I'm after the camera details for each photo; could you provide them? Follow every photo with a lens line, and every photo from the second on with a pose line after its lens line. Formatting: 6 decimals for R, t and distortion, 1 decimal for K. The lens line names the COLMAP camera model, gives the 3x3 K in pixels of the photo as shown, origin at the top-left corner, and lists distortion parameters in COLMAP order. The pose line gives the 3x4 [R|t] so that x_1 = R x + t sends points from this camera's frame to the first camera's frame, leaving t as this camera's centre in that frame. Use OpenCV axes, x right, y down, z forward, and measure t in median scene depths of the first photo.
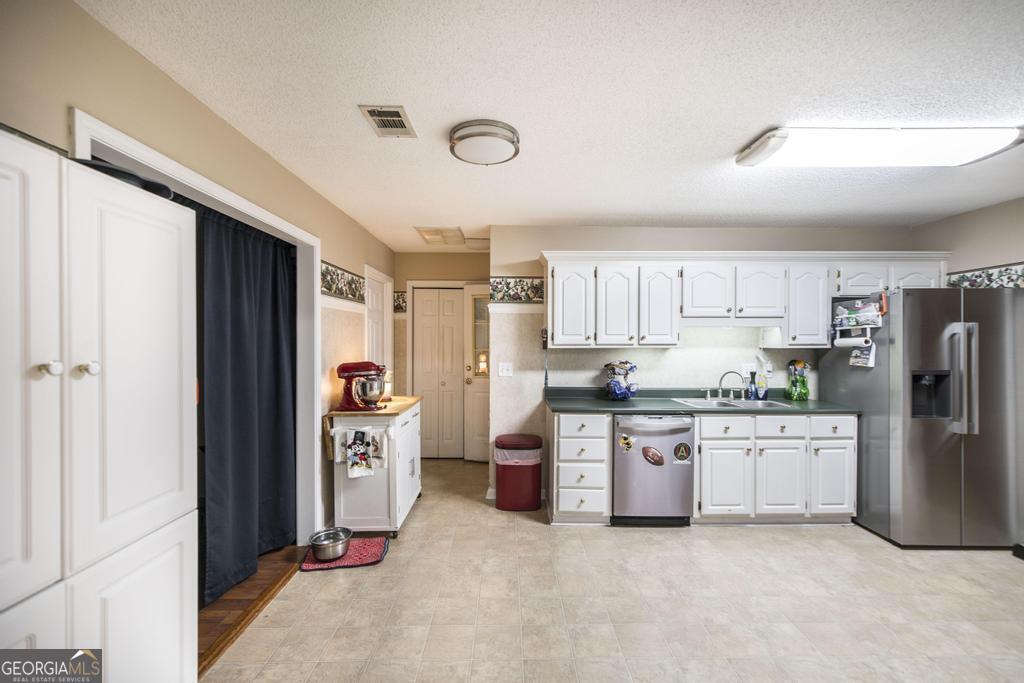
lens RADIAL K [[431.8, 0, 509.2], [0, 431.8, 346.1], [0, 0, 1]] dist [0.001050, -0.000045]
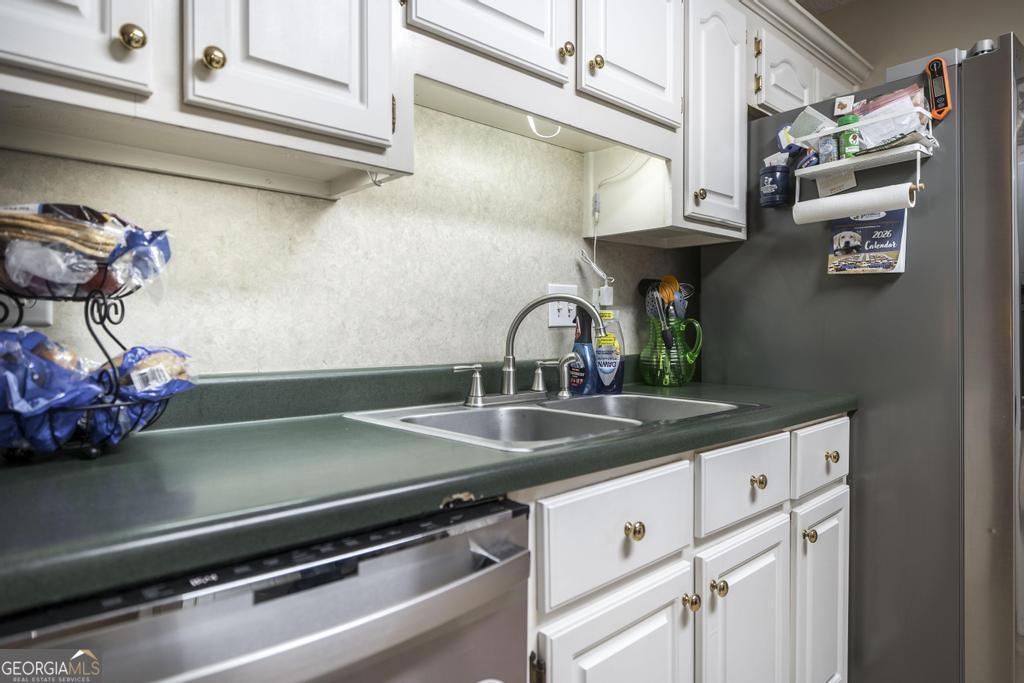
lens RADIAL K [[608.0, 0, 507.2], [0, 608.0, 341.2], [0, 0, 1]] dist [-0.004928, -0.000679]
pose [[0.741311, -0.015347, 0.670986, 0.226613], [0.006576, 0.999857, 0.015603, 0.079646], [-0.671129, -0.007154, 0.741306, 0.718441]]
